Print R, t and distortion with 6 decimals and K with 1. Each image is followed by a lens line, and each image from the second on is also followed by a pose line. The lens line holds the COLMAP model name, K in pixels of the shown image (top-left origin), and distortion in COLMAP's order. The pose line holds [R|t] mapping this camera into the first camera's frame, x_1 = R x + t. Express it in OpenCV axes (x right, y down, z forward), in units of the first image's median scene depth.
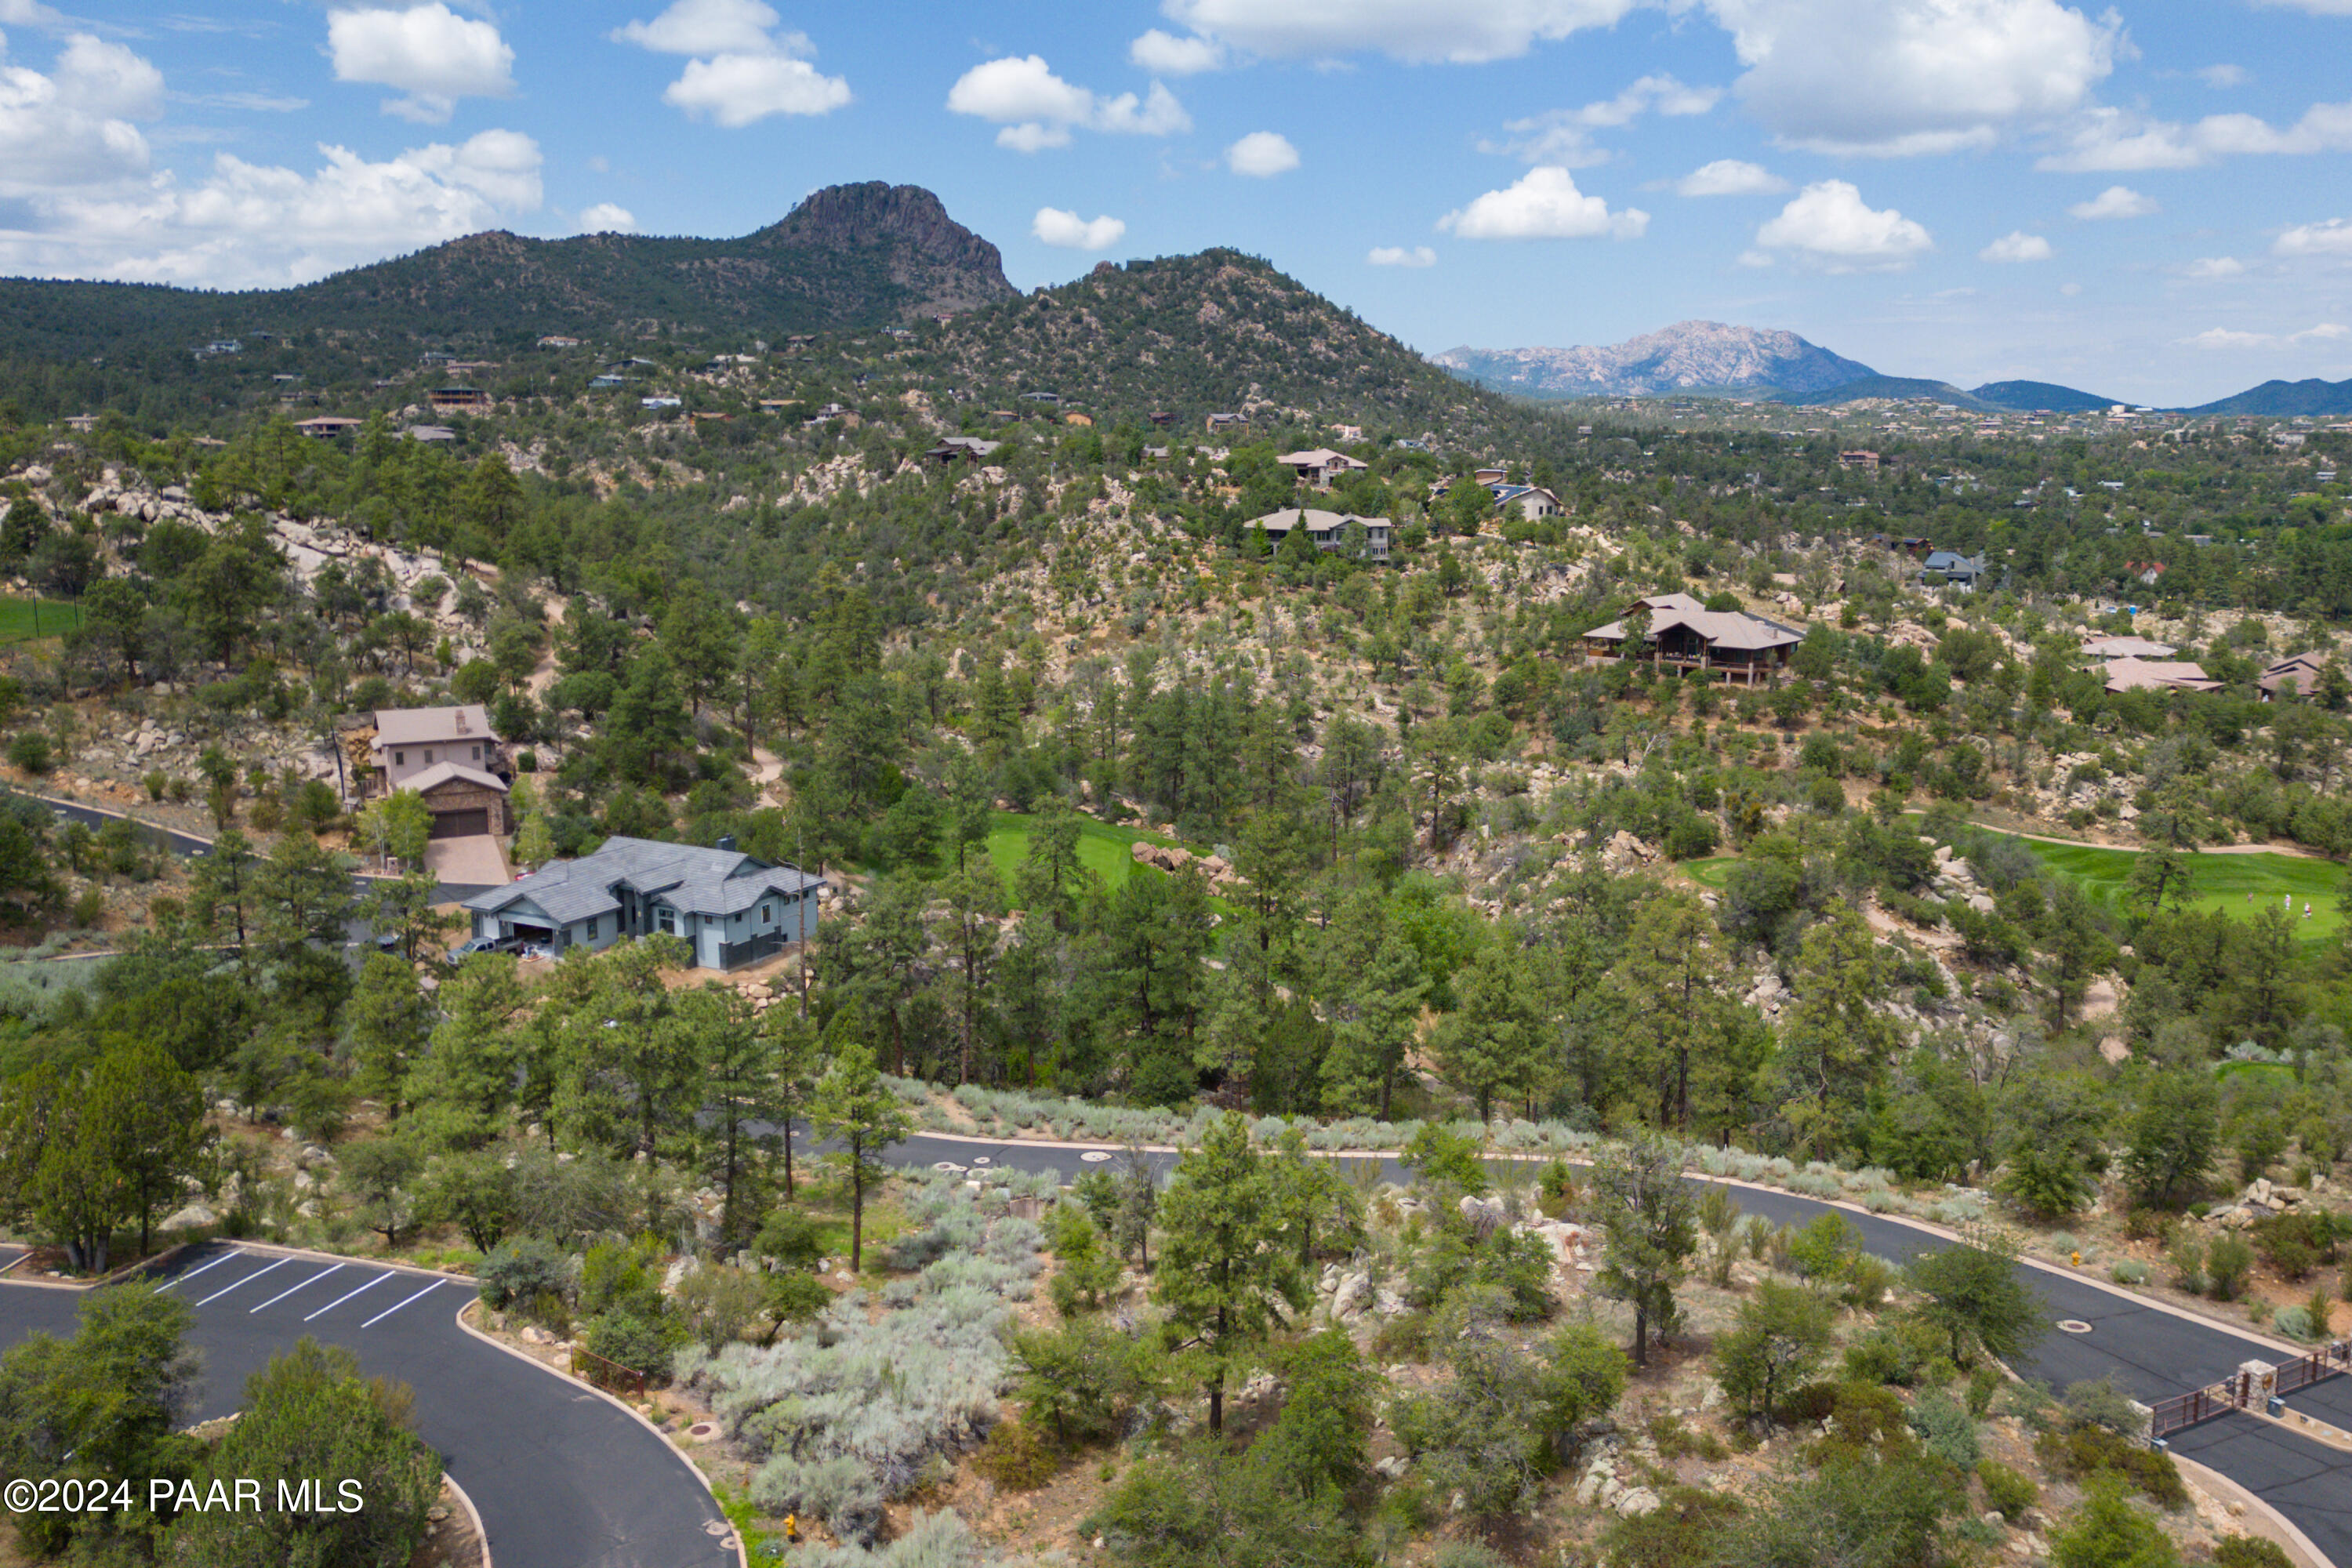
lens RADIAL K [[1902.8, 0, 1162.4], [0, 1902.8, 791.2], [0, 0, 1]] dist [0.079174, -0.137109]
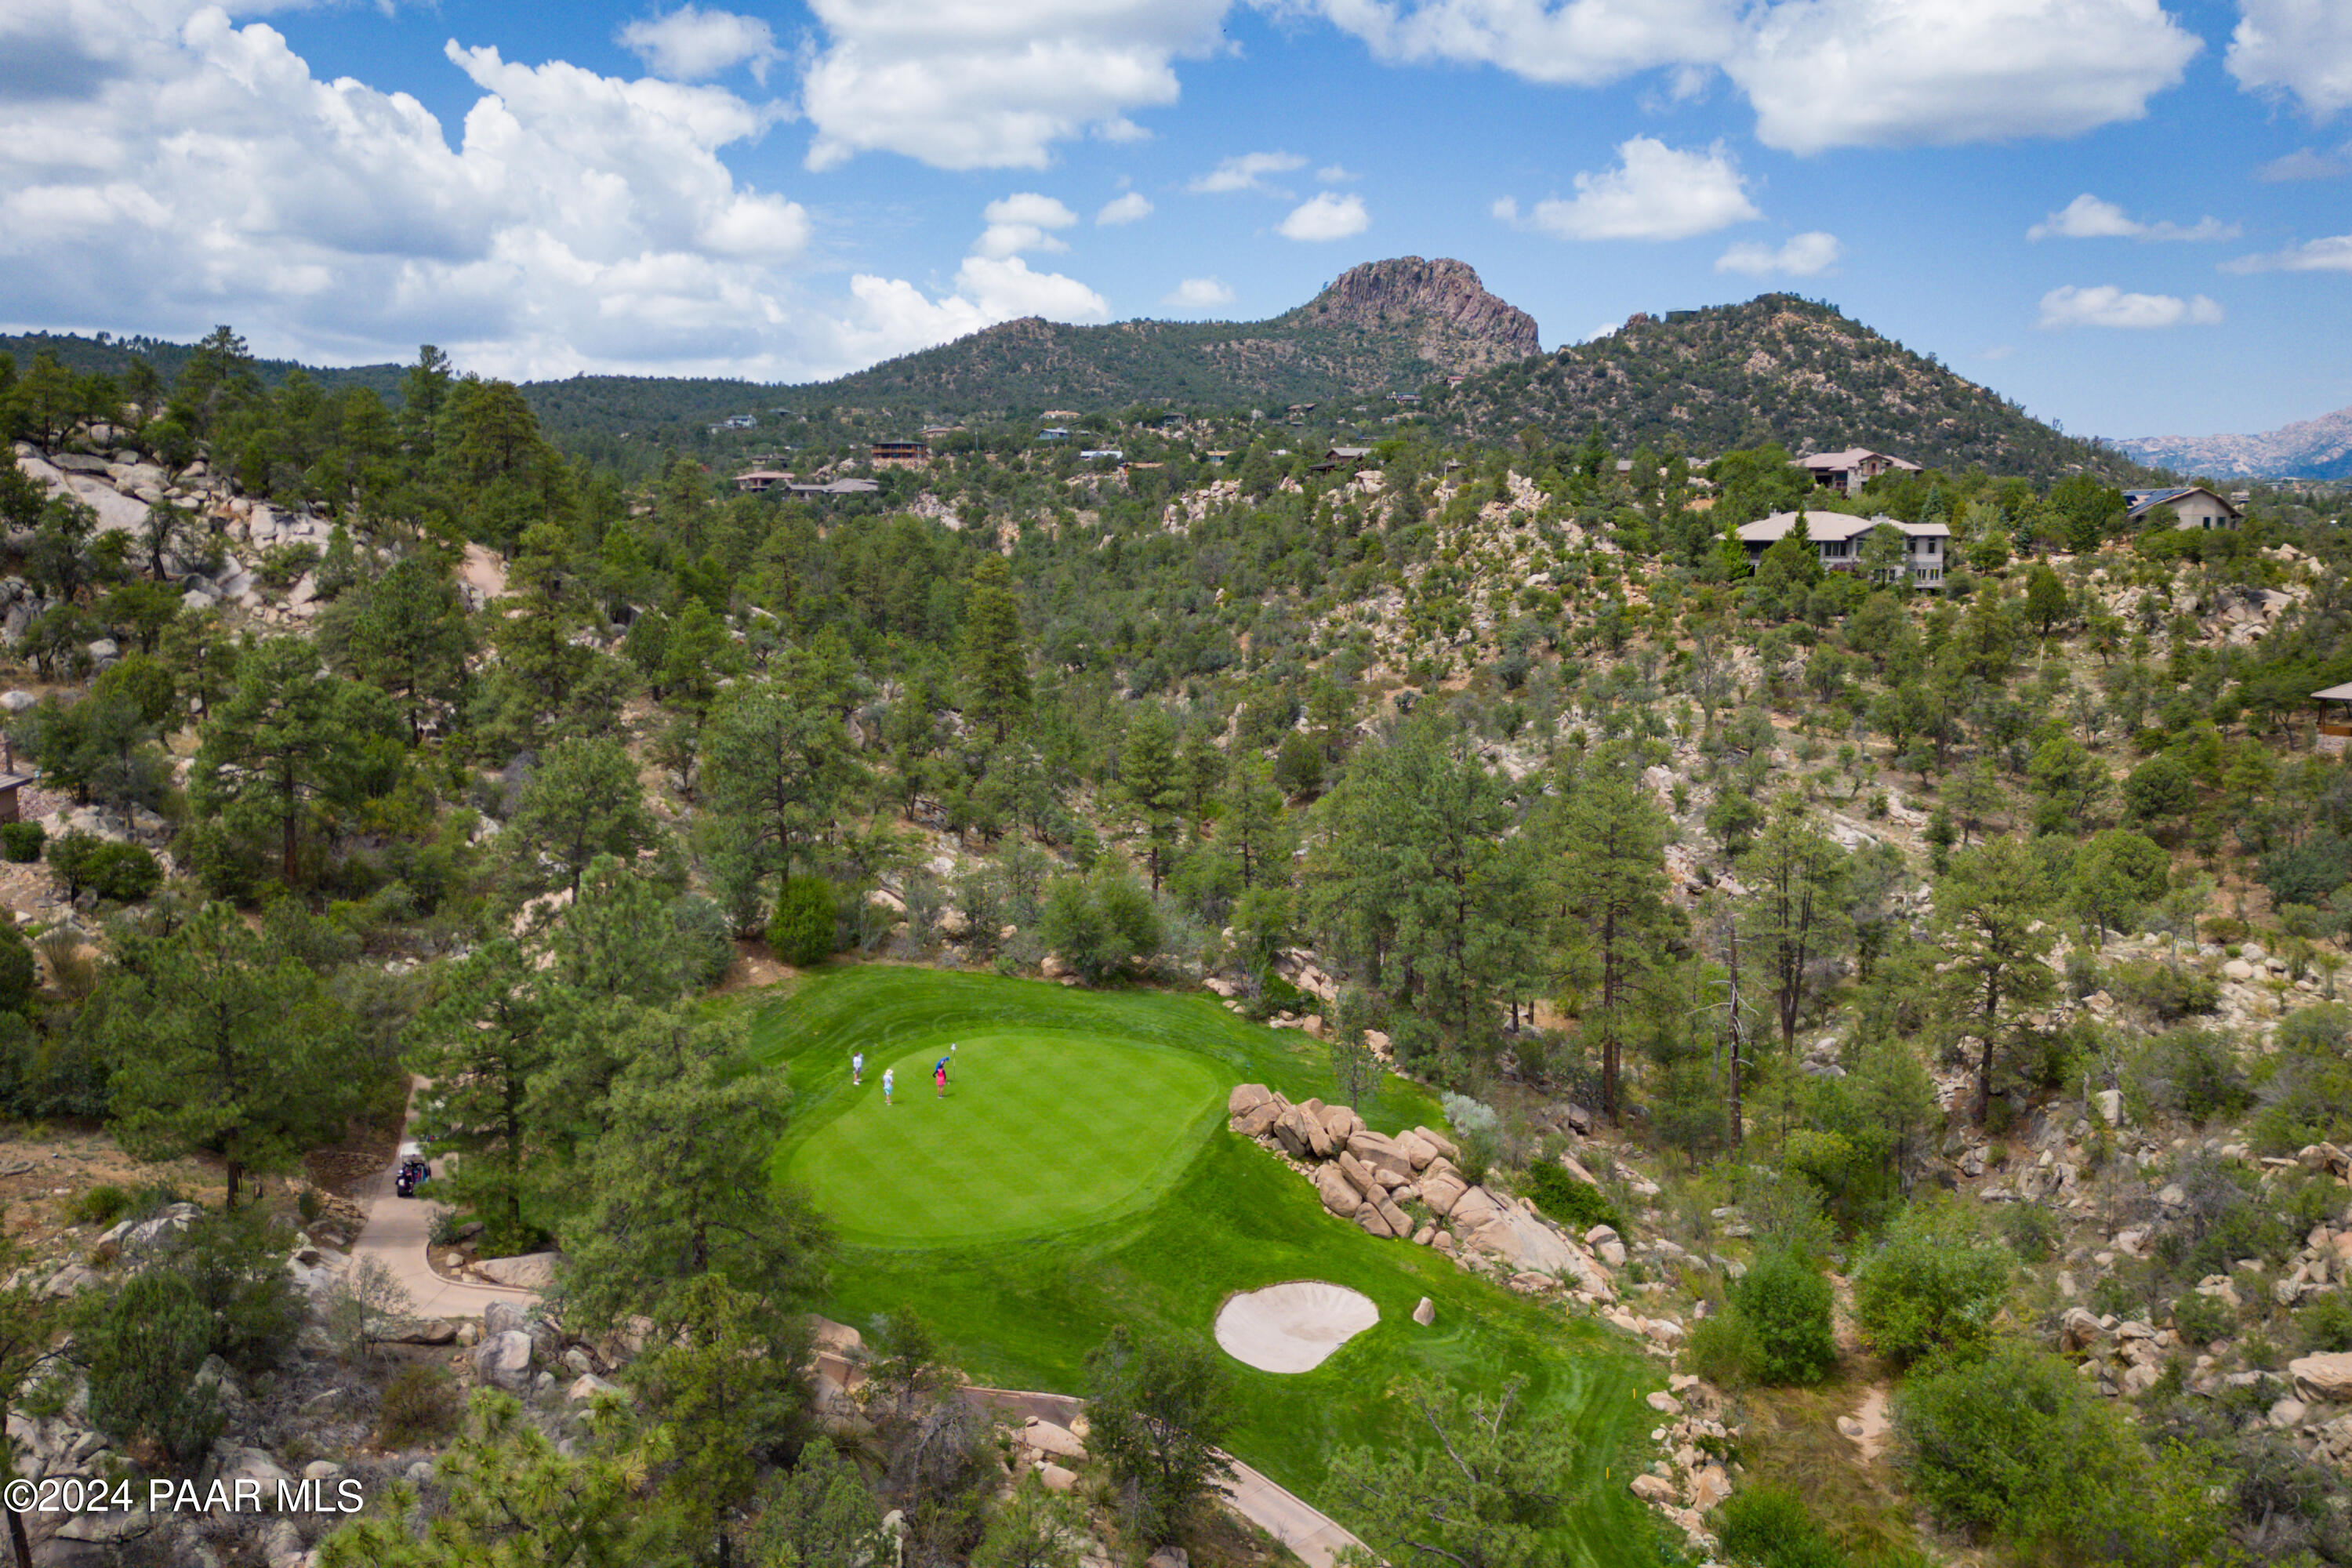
lens RADIAL K [[1902.8, 0, 1162.4], [0, 1902.8, 791.2], [0, 0, 1]] dist [0.079174, -0.137109]
pose [[0.959405, 0.038083, -0.279448, 0.050288], [-0.052385, 0.997662, -0.043888, -0.011531], [0.277123, 0.056745, 0.959157, 0.315477]]
